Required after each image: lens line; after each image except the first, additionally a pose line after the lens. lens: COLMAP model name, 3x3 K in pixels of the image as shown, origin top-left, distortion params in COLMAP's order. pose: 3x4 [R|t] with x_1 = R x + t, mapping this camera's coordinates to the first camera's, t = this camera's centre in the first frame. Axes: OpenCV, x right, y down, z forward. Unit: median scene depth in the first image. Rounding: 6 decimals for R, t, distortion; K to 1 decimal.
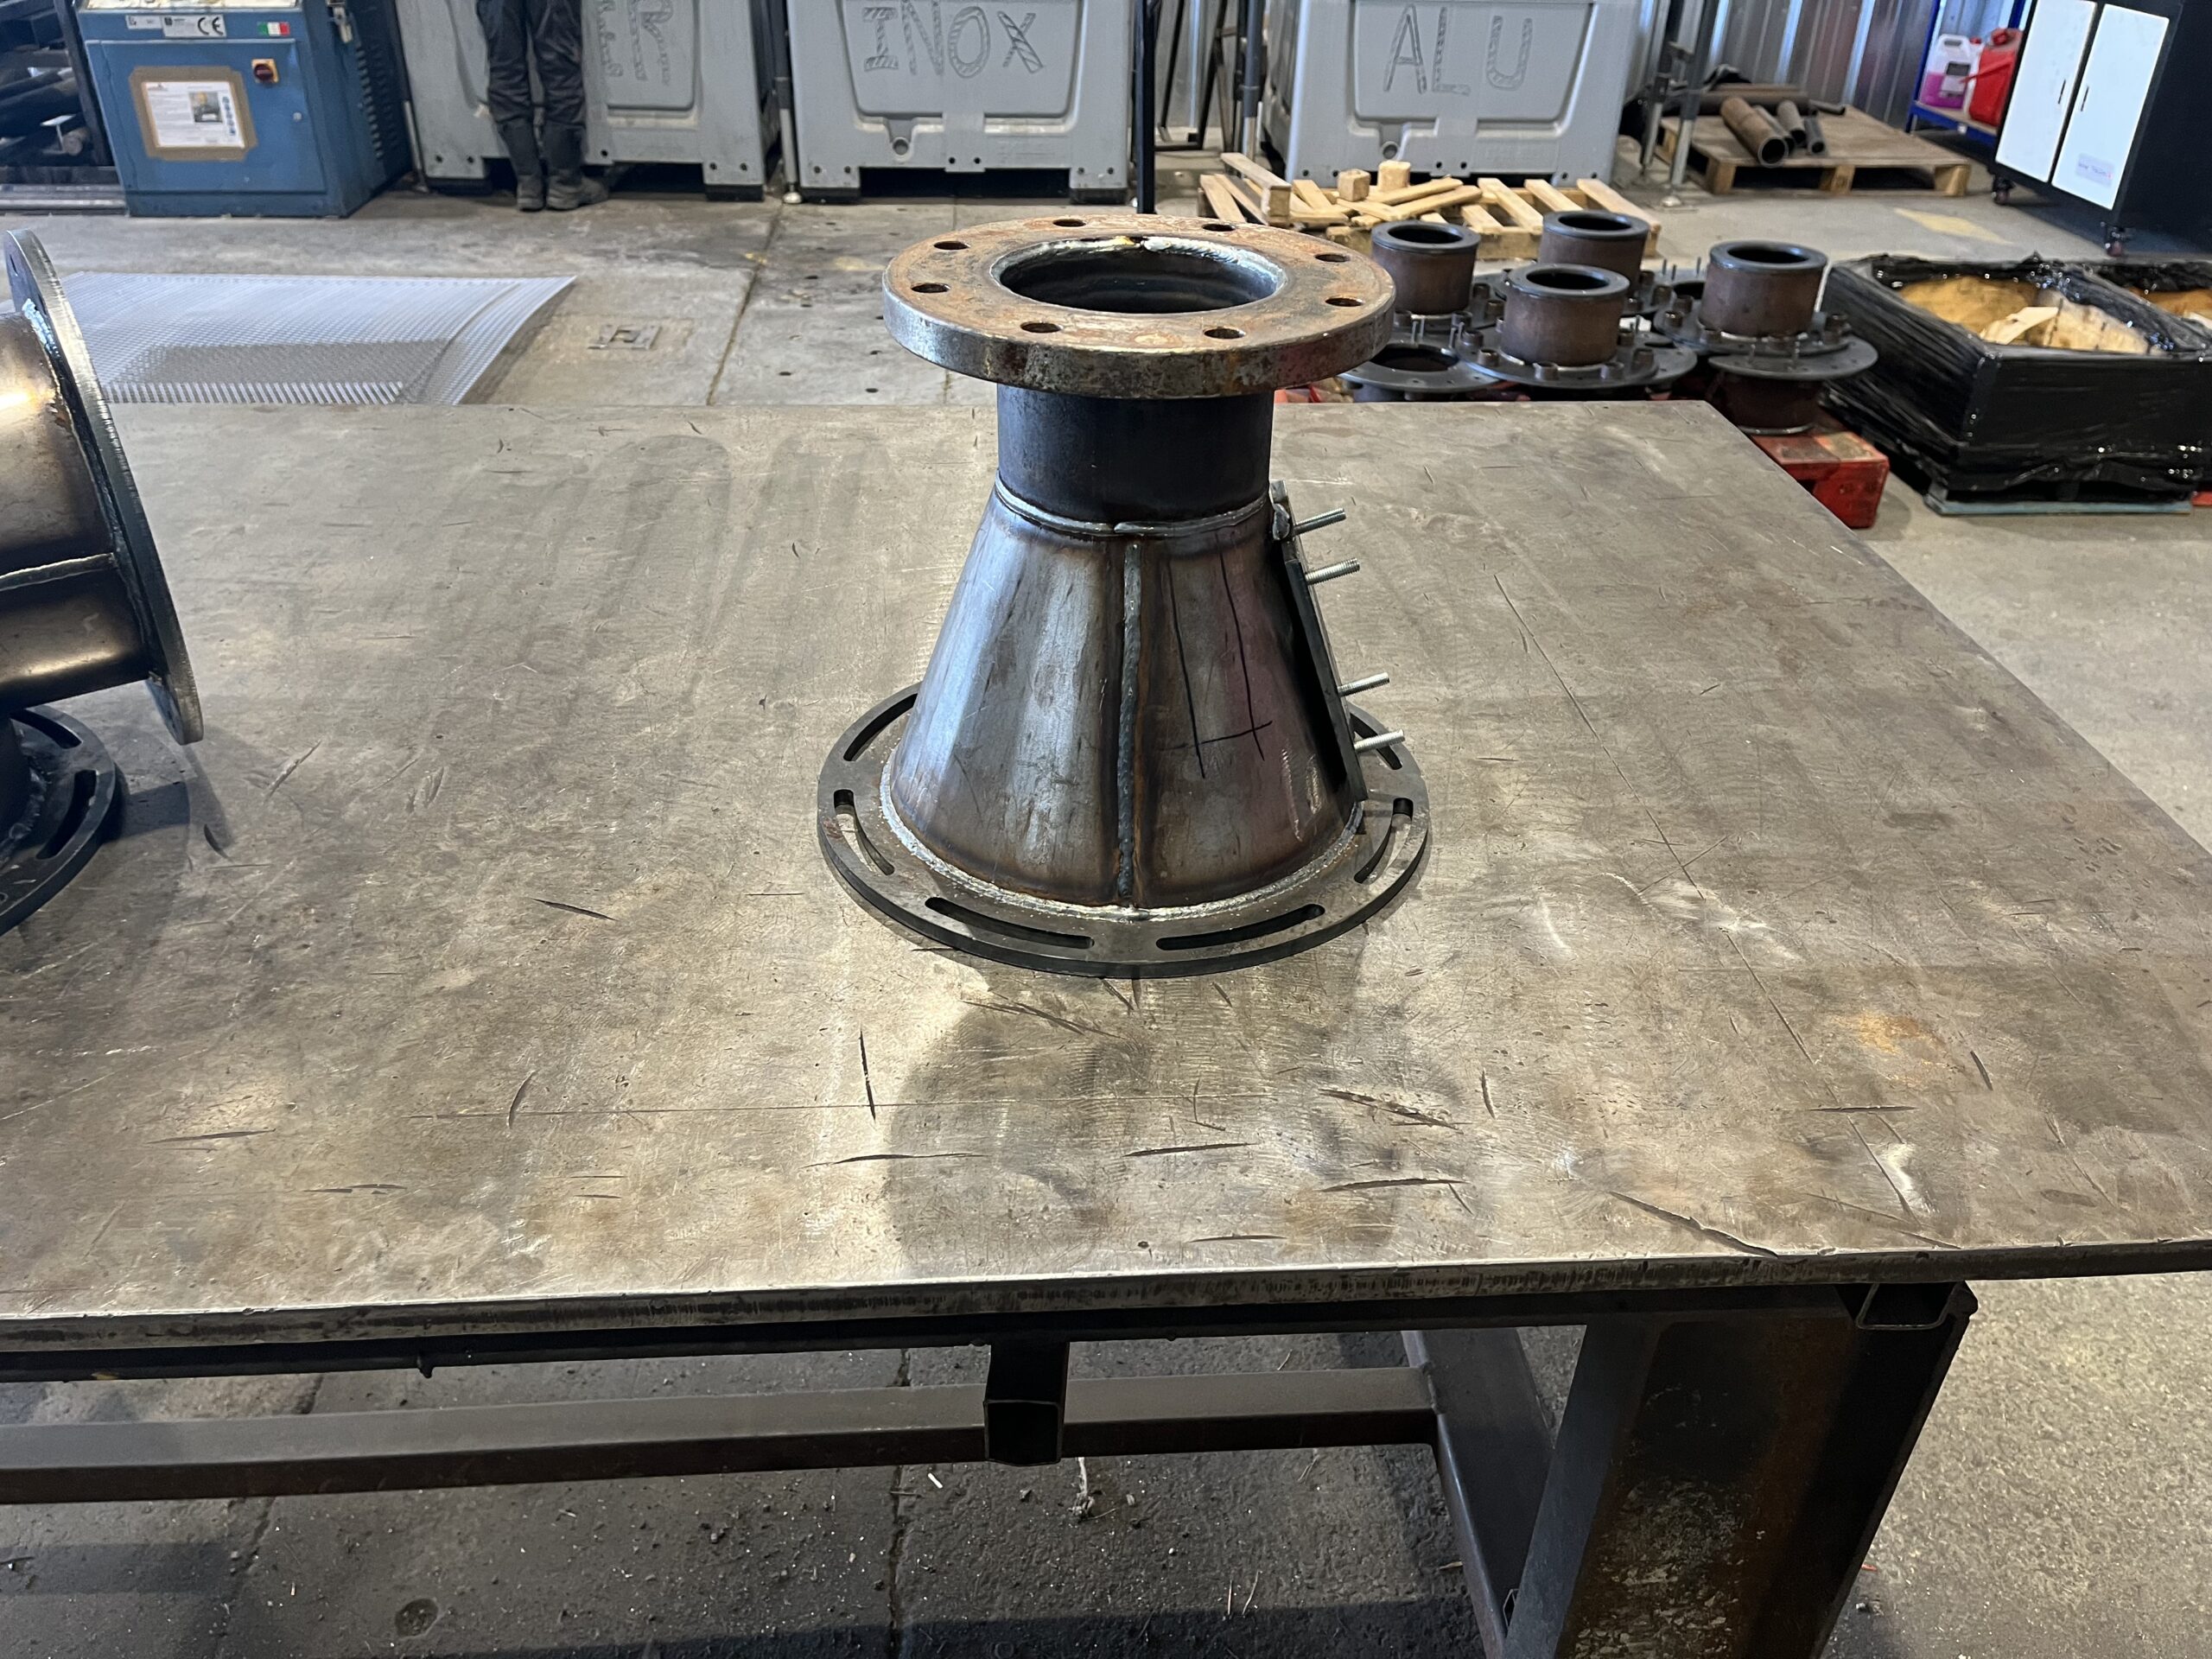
lens RADIAL K [[1653.1, 0, 1097.7], [0, 1653.1, 796.3], [0, 0, 1]] dist [0.062028, -0.087887]
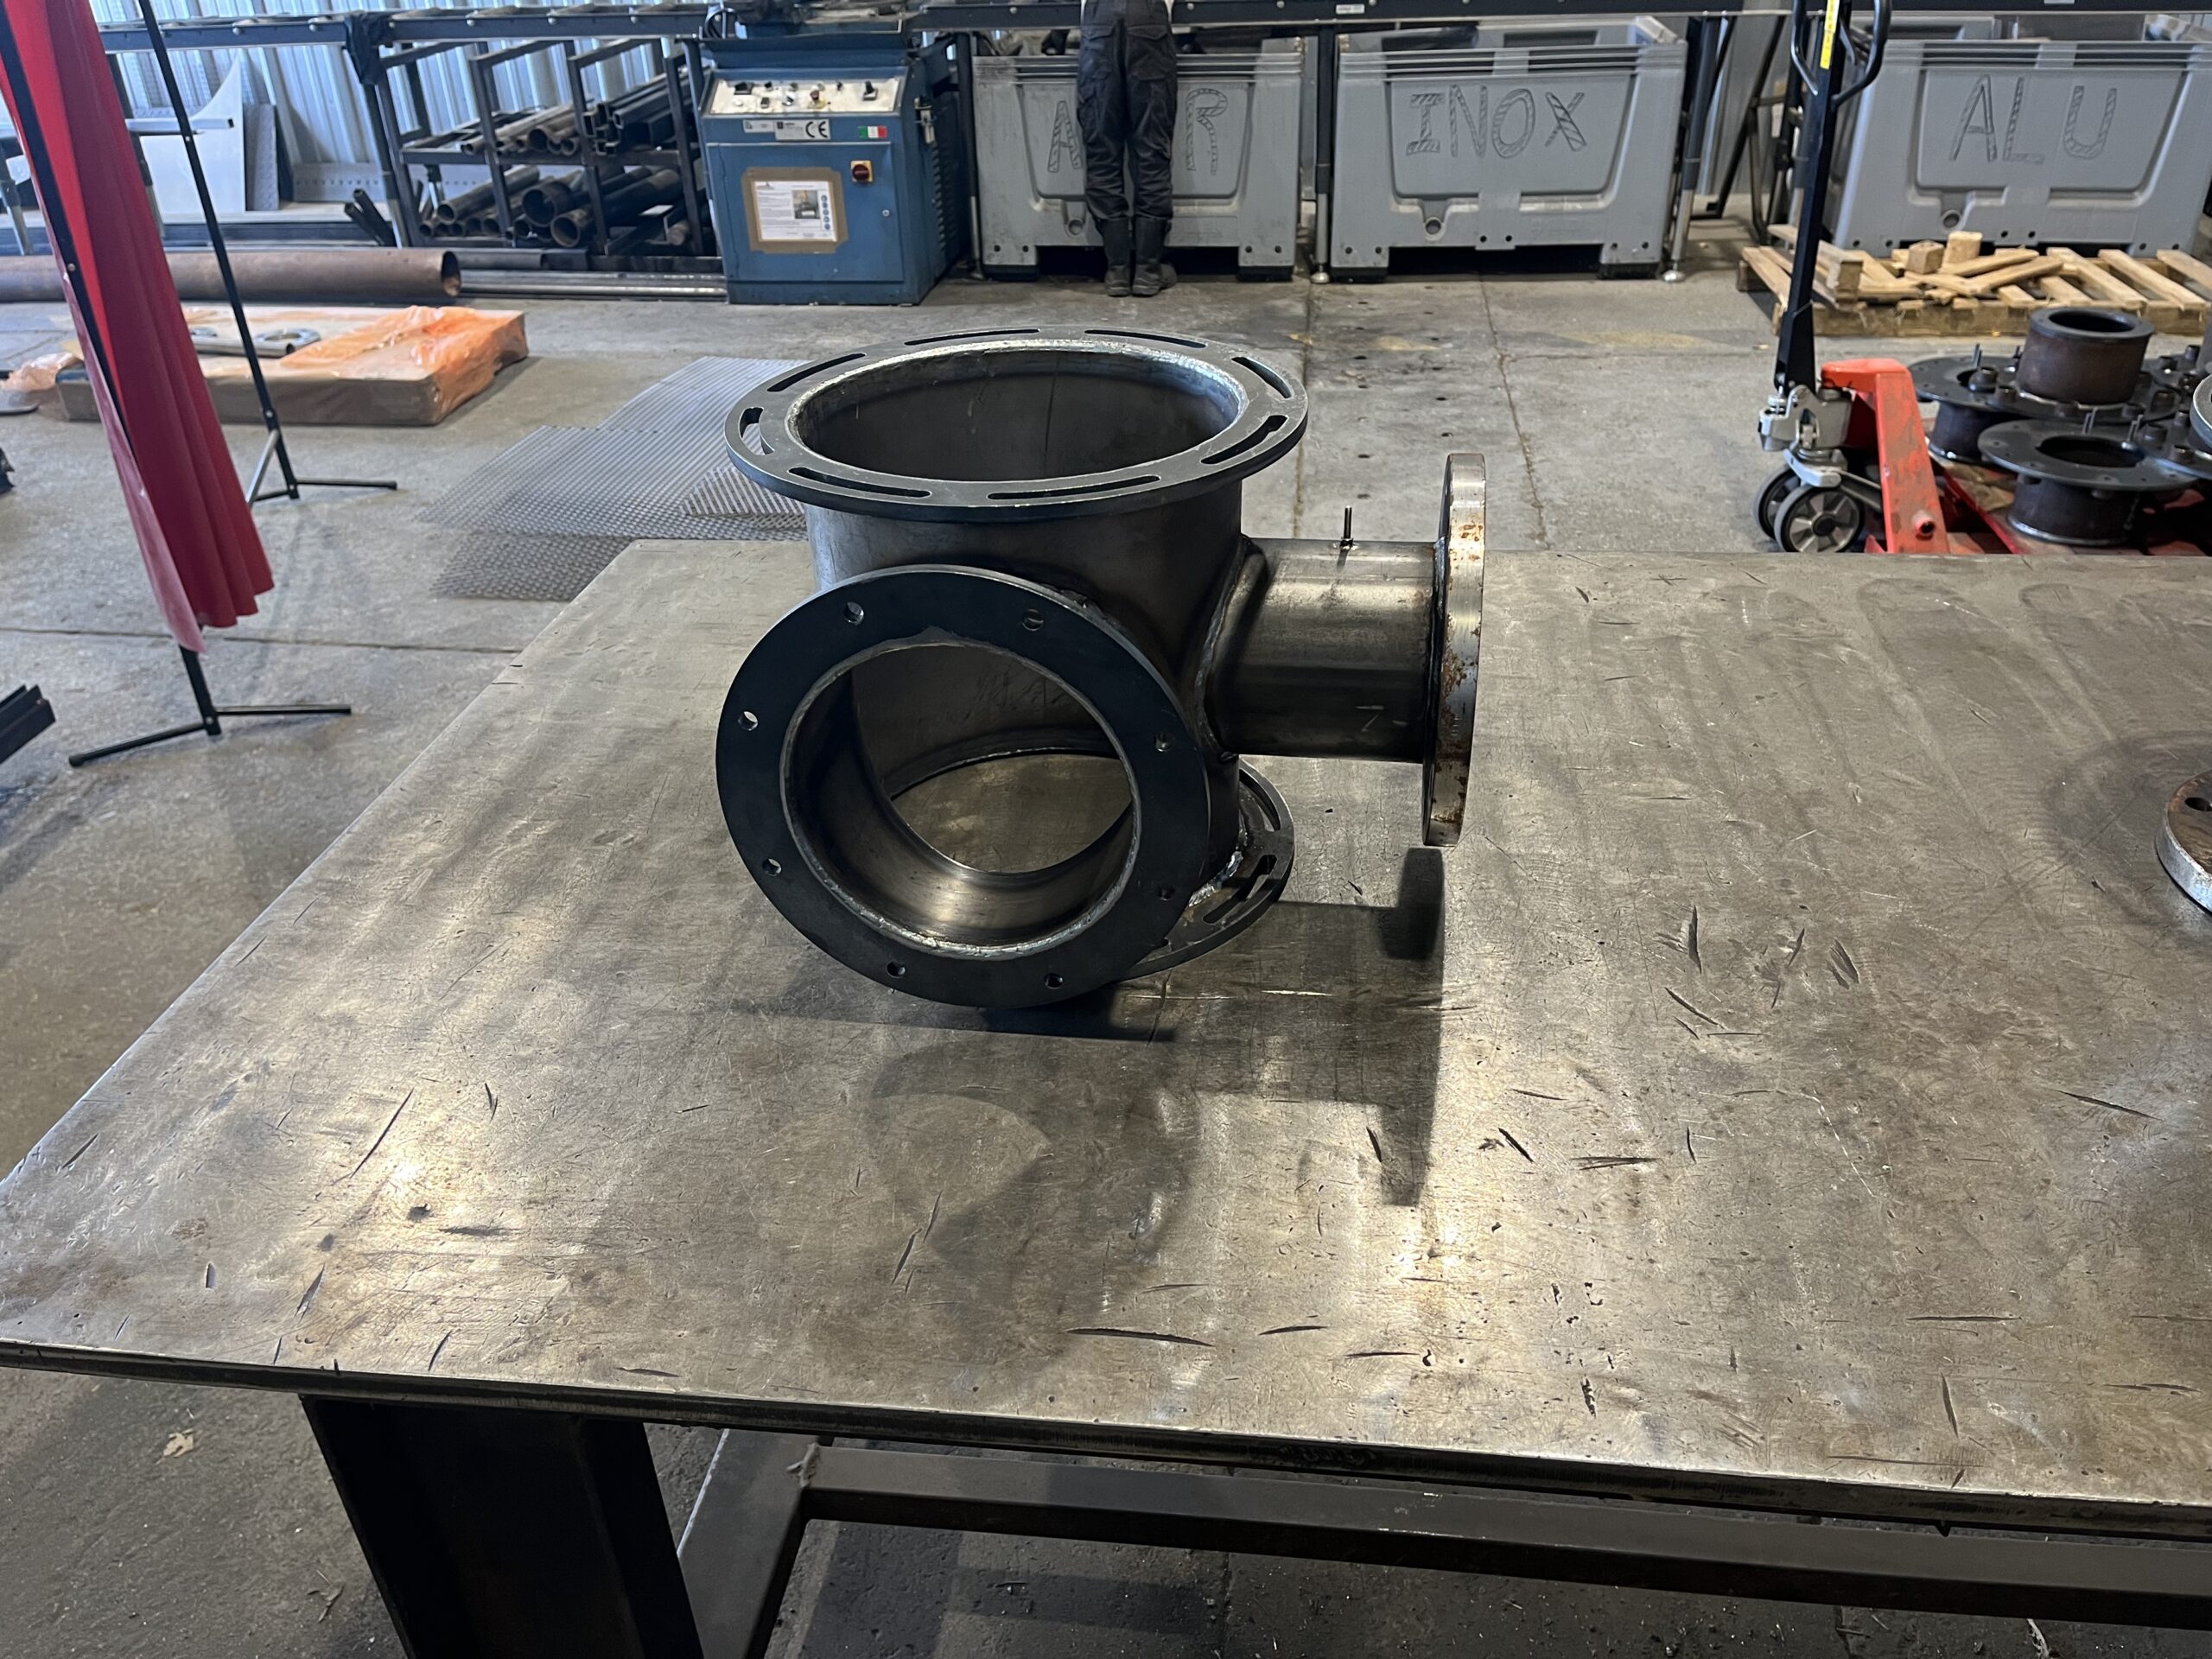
lens RADIAL K [[1653.1, 0, 1109.6], [0, 1653.1, 797.5], [0, 0, 1]] dist [0.062028, -0.087887]
pose [[0.980625, 0.048901, -0.189691, -0.106936], [-0.054228, 0.998264, -0.022993, -0.009097], [0.188237, 0.032834, 0.981575, -0.022135]]
